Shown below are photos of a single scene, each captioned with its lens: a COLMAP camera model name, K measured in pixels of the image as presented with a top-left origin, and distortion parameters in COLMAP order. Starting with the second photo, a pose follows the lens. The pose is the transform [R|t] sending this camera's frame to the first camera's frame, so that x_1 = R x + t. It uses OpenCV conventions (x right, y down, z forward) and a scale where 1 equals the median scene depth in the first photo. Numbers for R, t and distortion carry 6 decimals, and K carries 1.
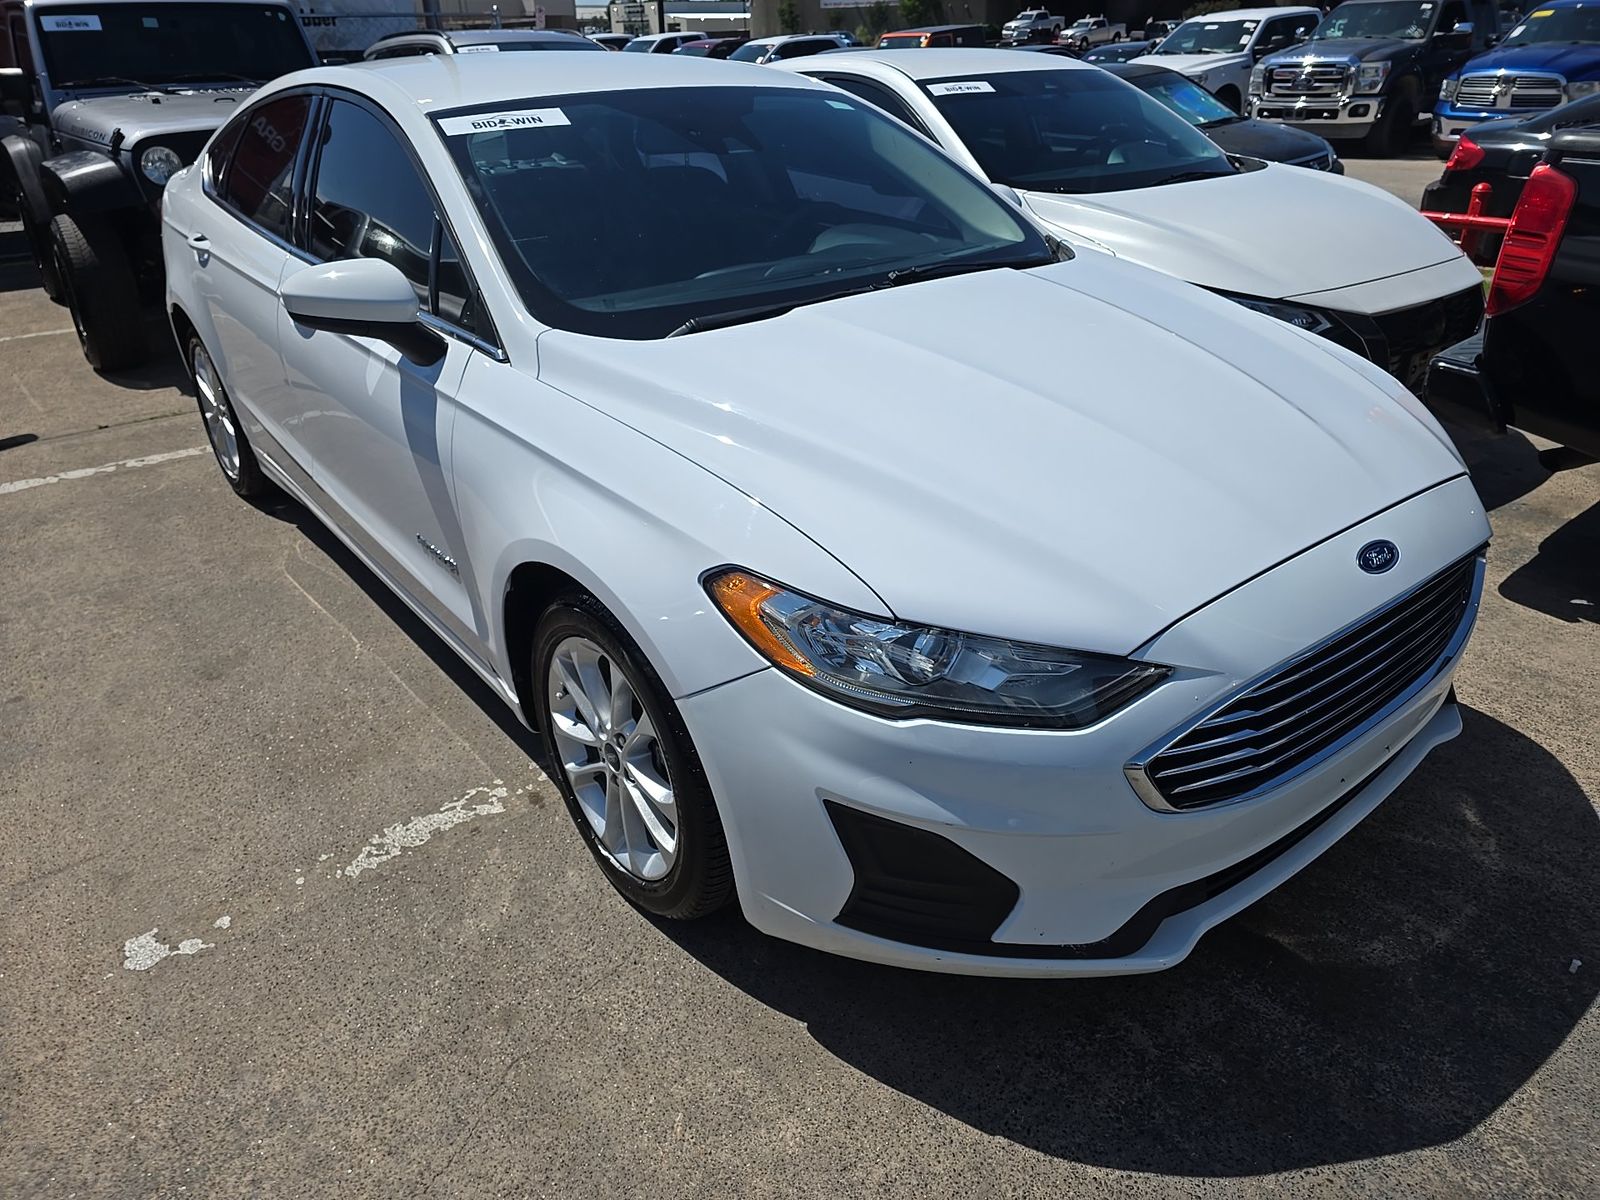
lens RADIAL K [[1116.5, 0, 798.6], [0, 1116.5, 544.6], [0, 0, 1]] dist [0.055731, -0.047878]
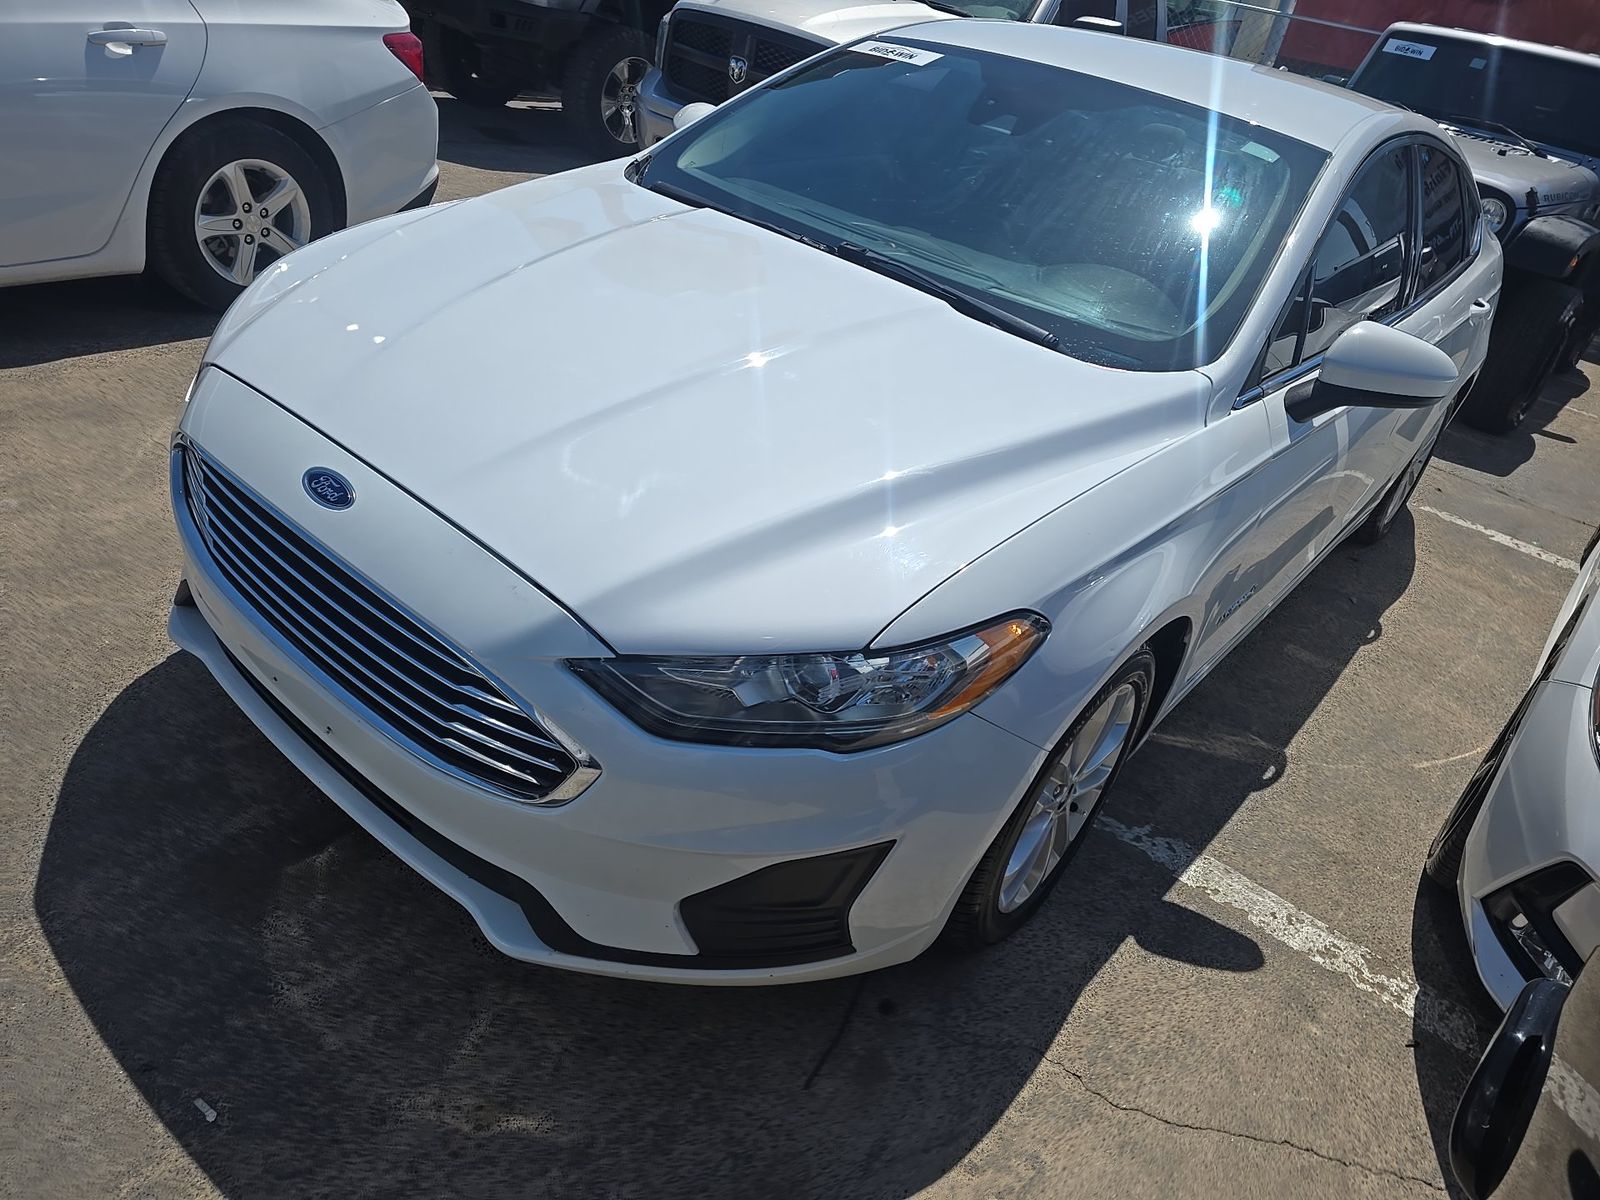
lens RADIAL K [[1116.5, 0, 798.6], [0, 1116.5, 544.6], [0, 0, 1]] dist [0.055731, -0.047878]
pose [[0.195229, 0.511337, -0.836911, 1.200614], [-0.565636, 0.755817, 0.329843, -0.411758], [0.801213, 0.408992, 0.436788, 0.806919]]
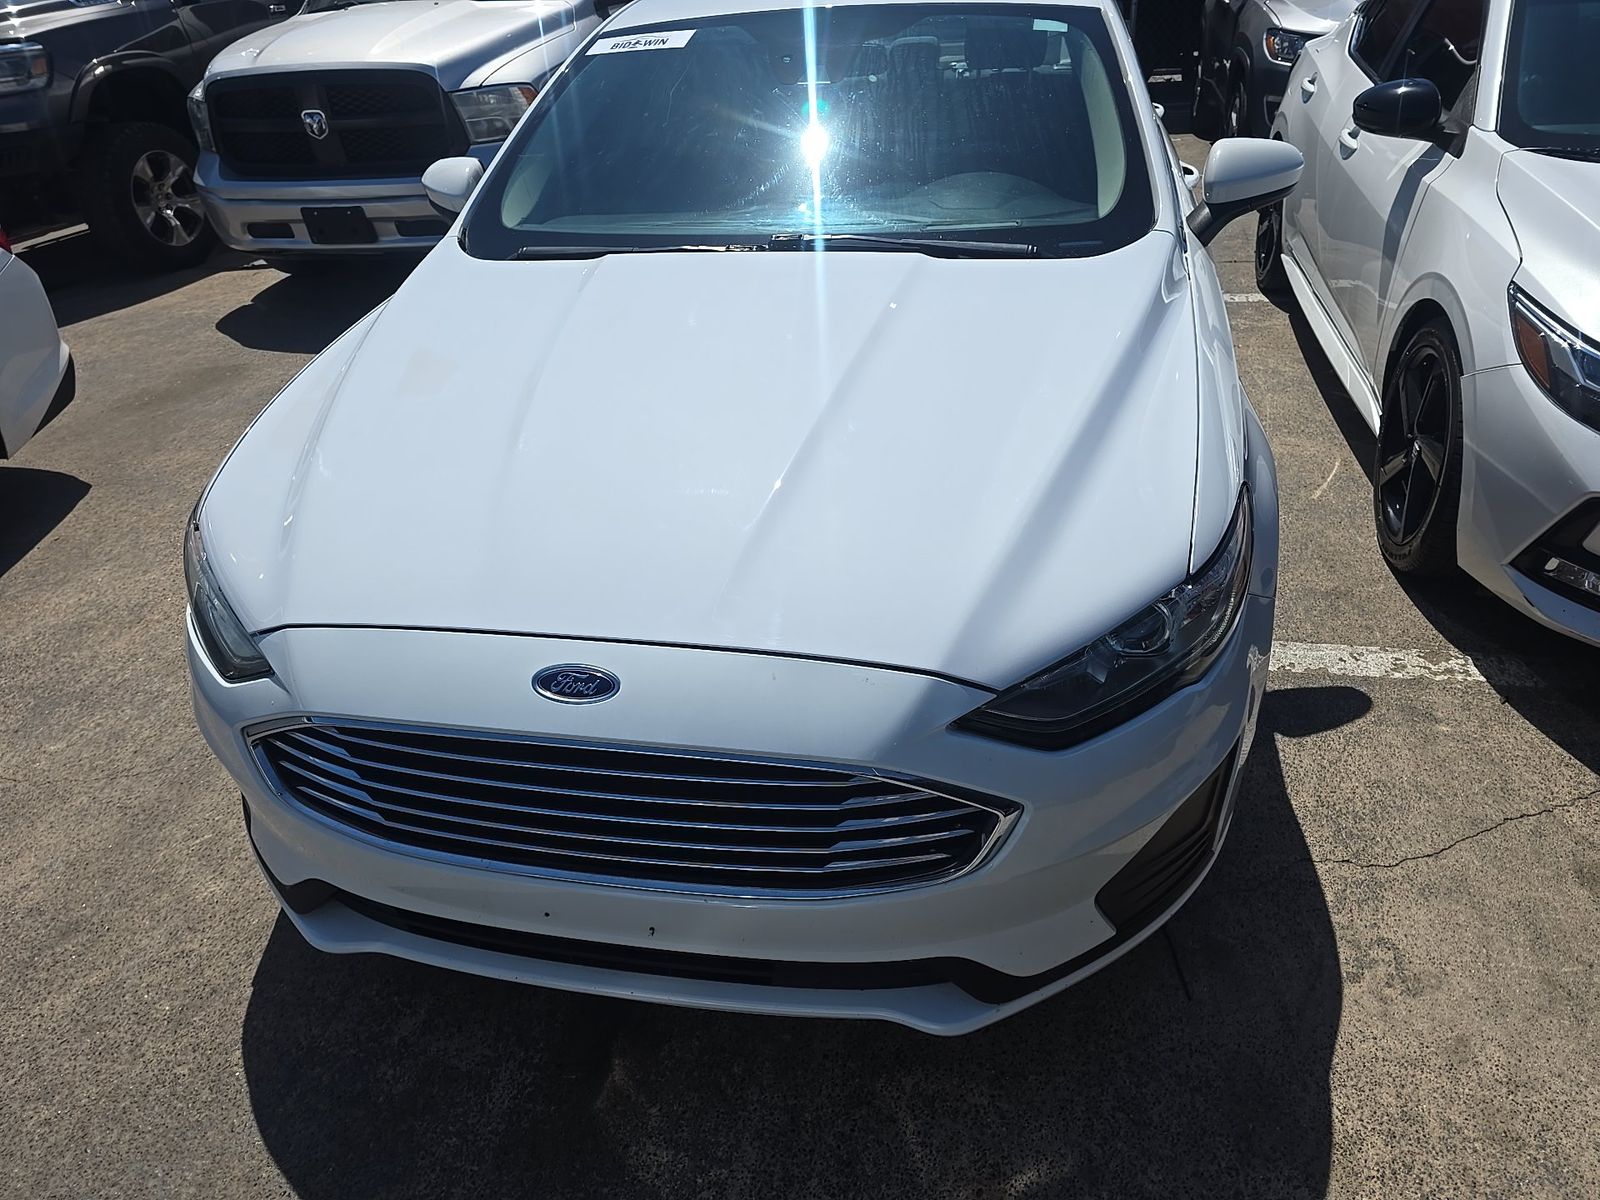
lens RADIAL K [[1116.5, 0, 798.6], [0, 1116.5, 544.6], [0, 0, 1]] dist [0.055731, -0.047878]
pose [[0.627755, 0.350386, -0.695093, 0.989841], [-0.273025, 0.935345, 0.224918, -0.267031], [0.728959, 0.048584, 0.682831, 0.498784]]
